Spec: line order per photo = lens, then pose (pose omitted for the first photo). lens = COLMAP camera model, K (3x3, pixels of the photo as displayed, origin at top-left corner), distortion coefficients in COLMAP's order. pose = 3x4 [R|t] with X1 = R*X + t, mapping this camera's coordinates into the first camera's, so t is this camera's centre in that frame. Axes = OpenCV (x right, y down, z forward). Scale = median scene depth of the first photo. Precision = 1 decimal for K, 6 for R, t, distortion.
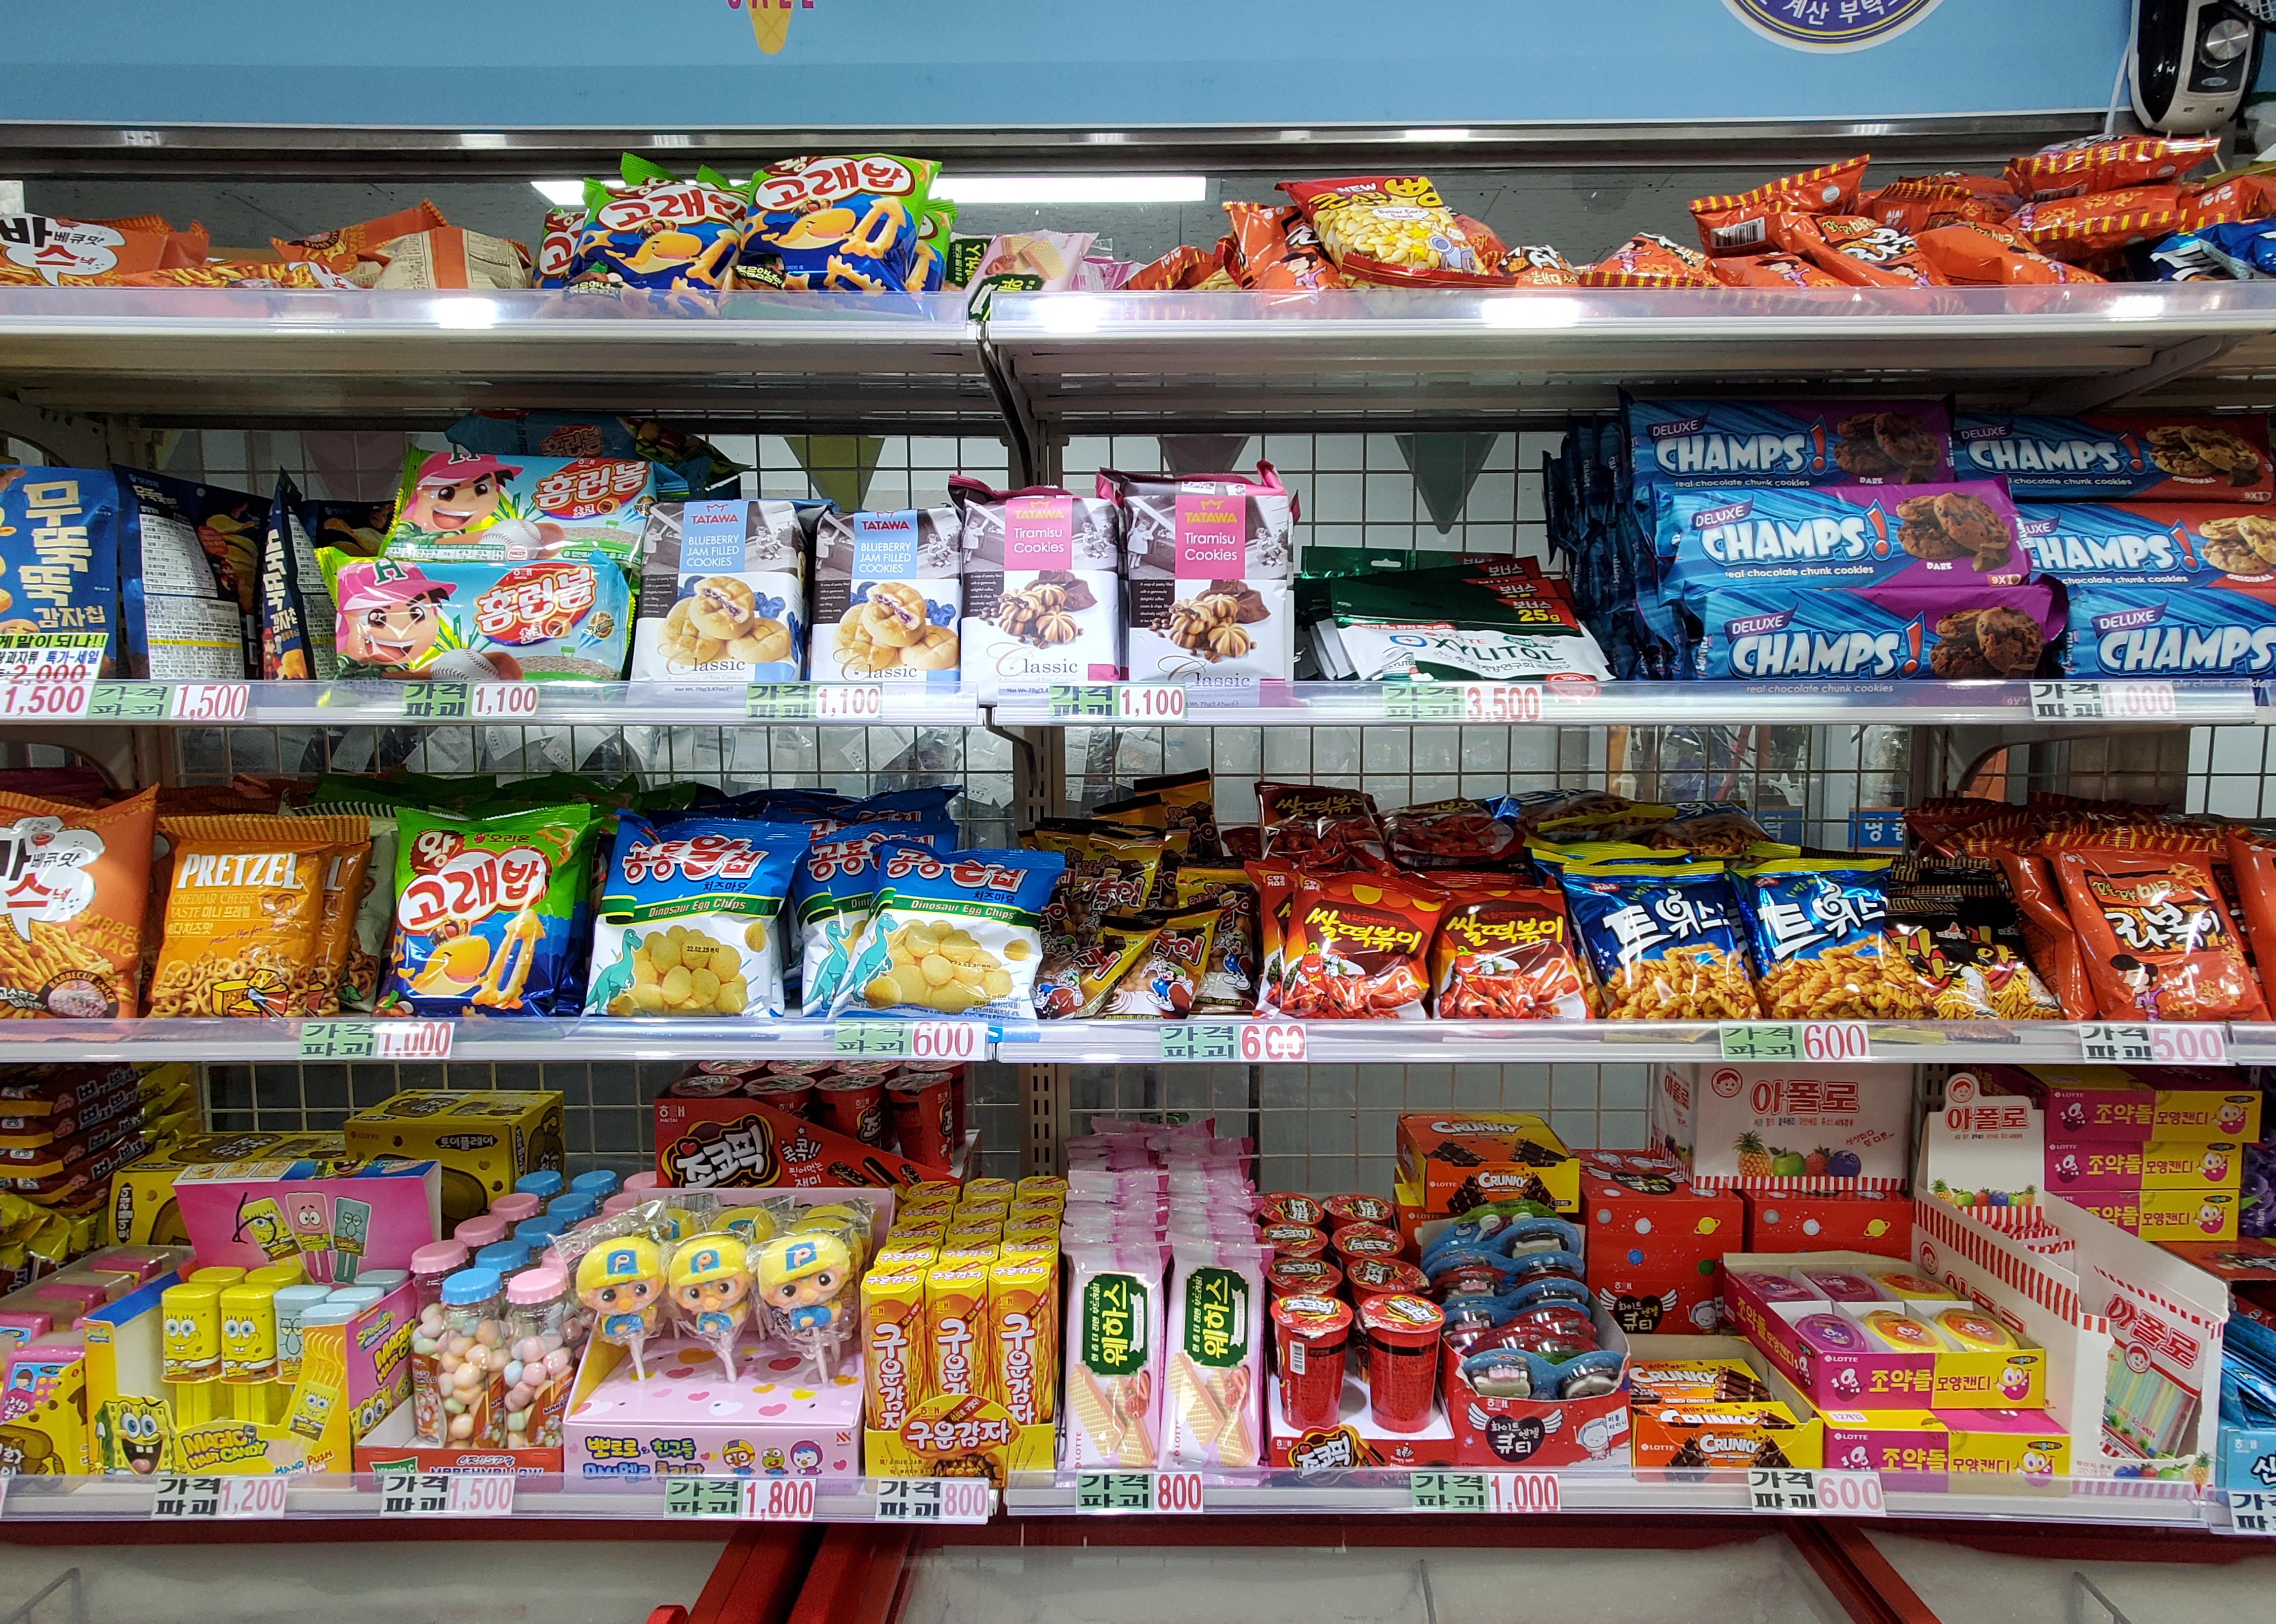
lens RADIAL K [[1266.8, 0, 1130.9], [0, 1266.8, 808.4], [0, 0, 1]] dist [-0.005411, 0.018430]
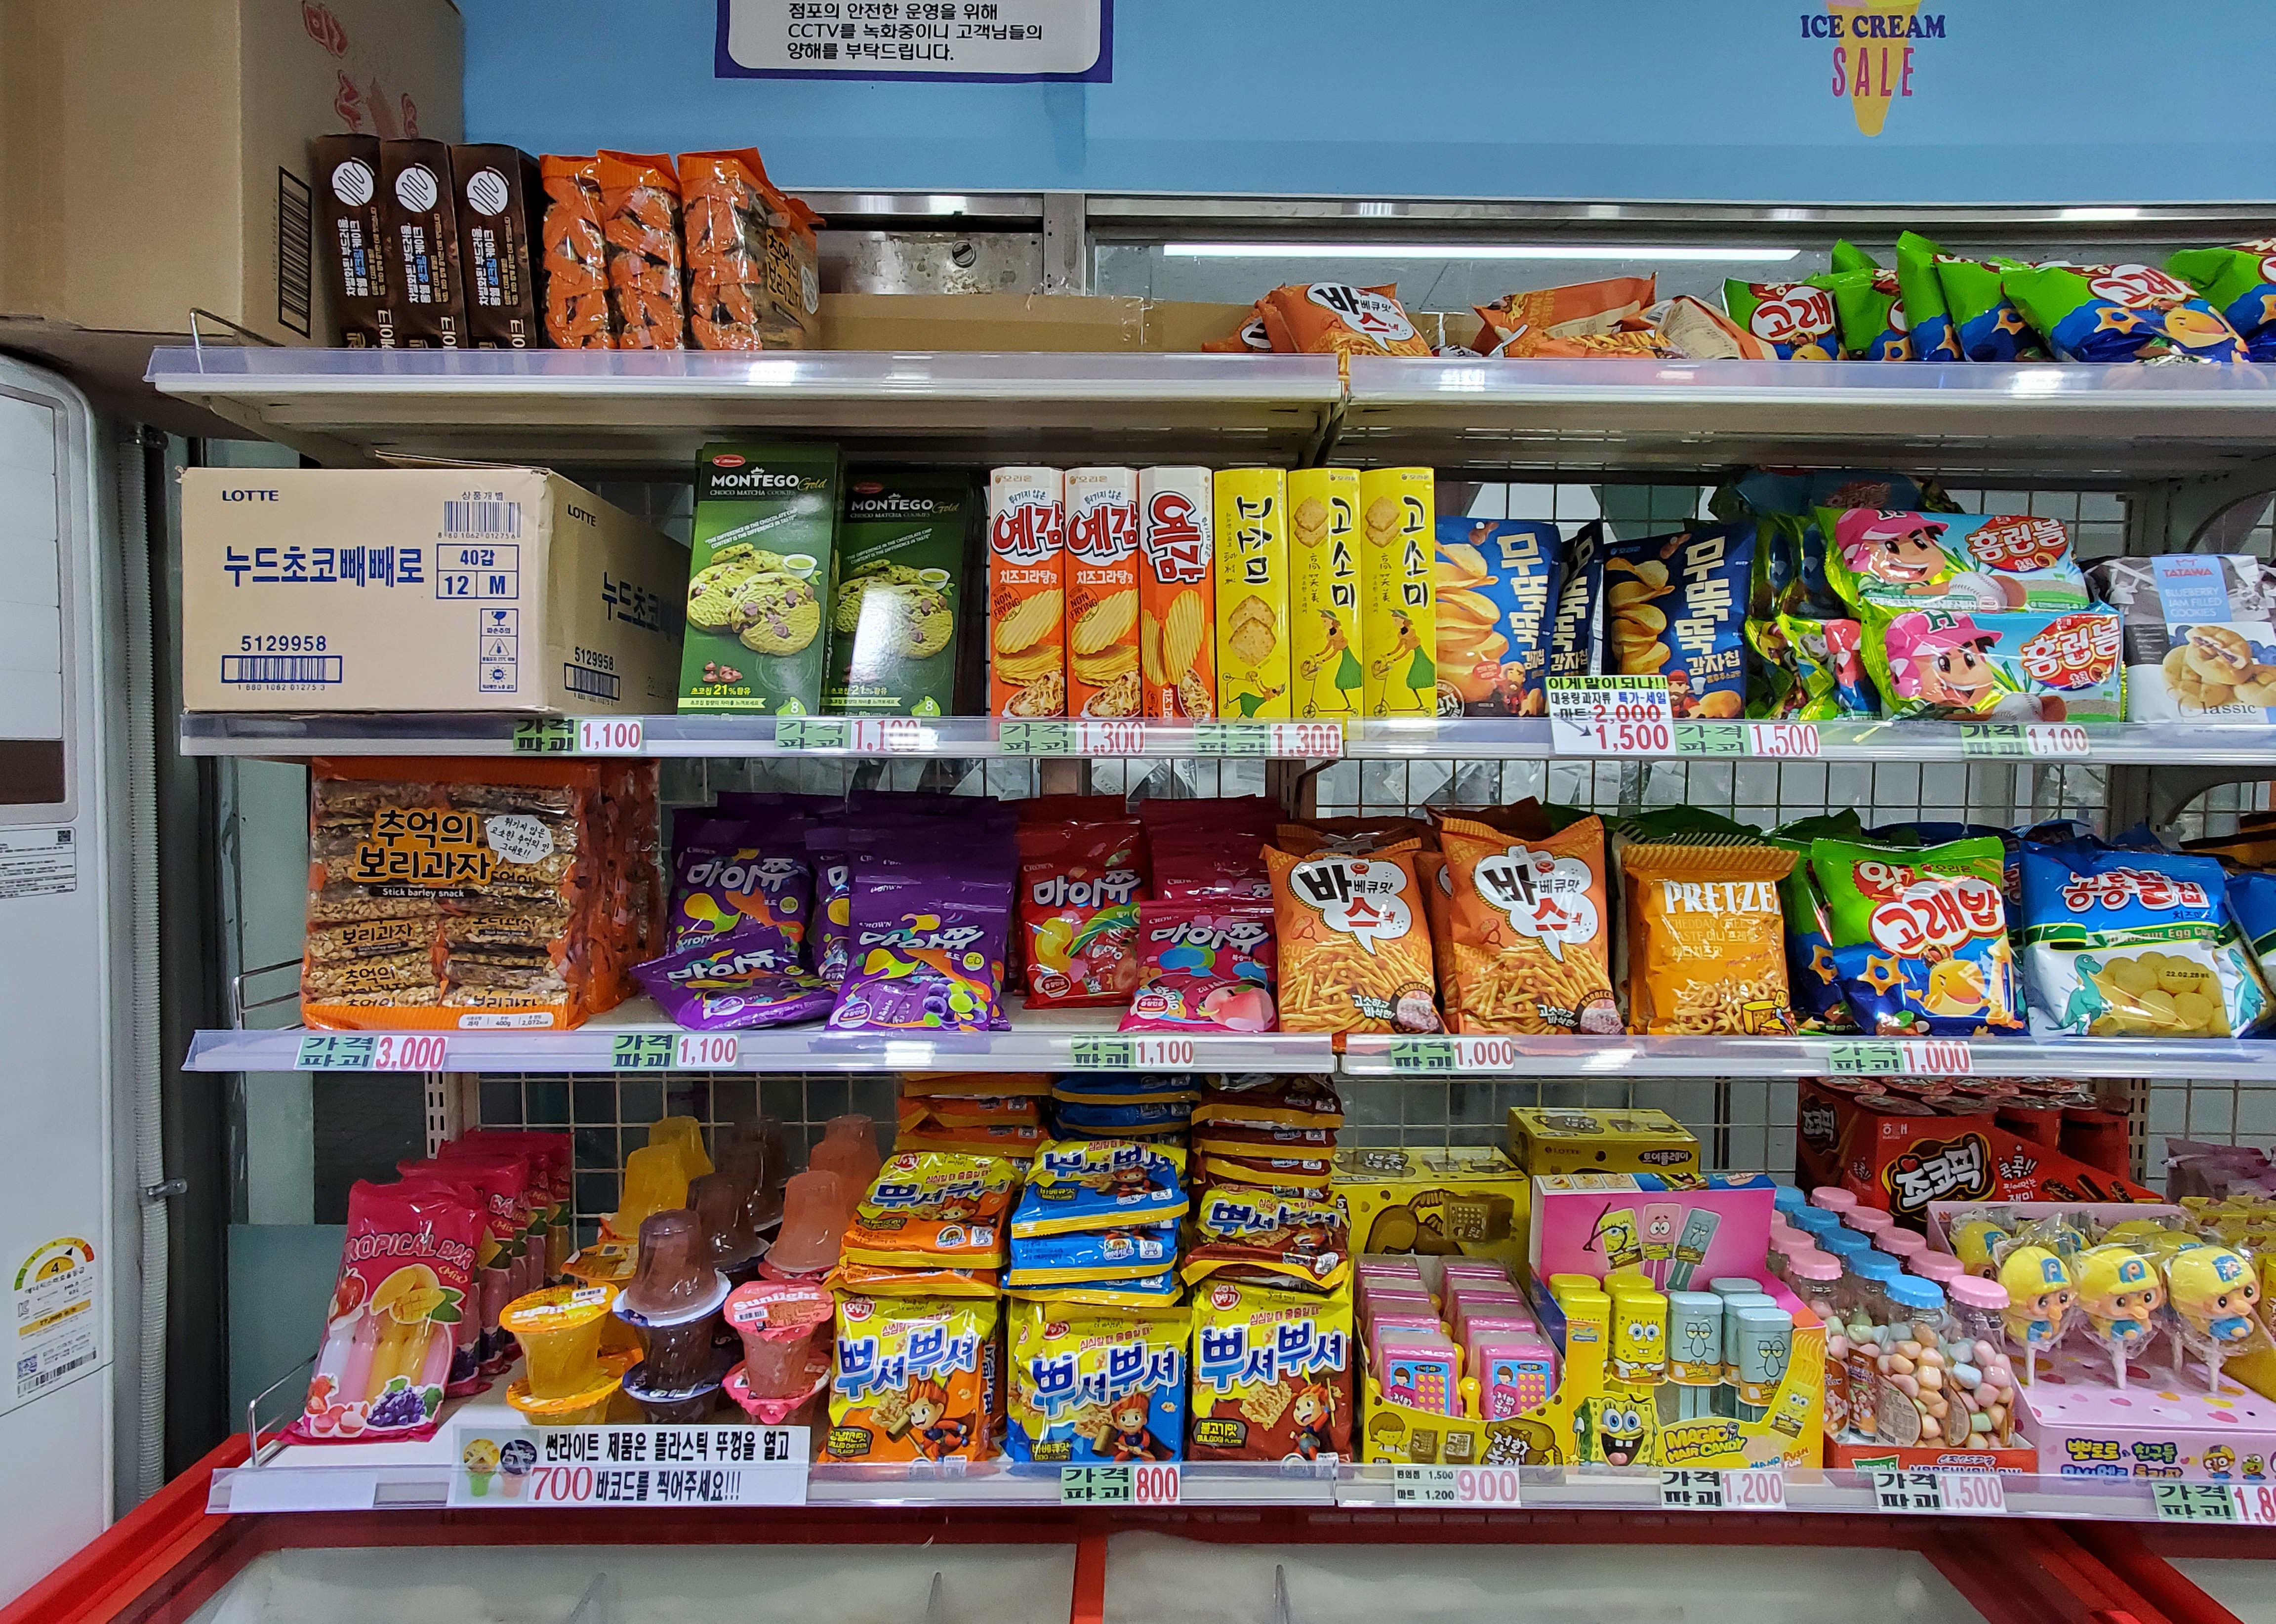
lens RADIAL K [[1266.8, 0, 1120.5], [0, 1266.8, 802.9], [0, 0, 1]] dist [-0.005411, 0.018430]
pose [[0.999836, 0.006586, 0.016889, -1.231666], [-0.006121, 0.999604, -0.027464, 0.001928], [-0.017063, 0.027356, 0.999480, -0.059311]]
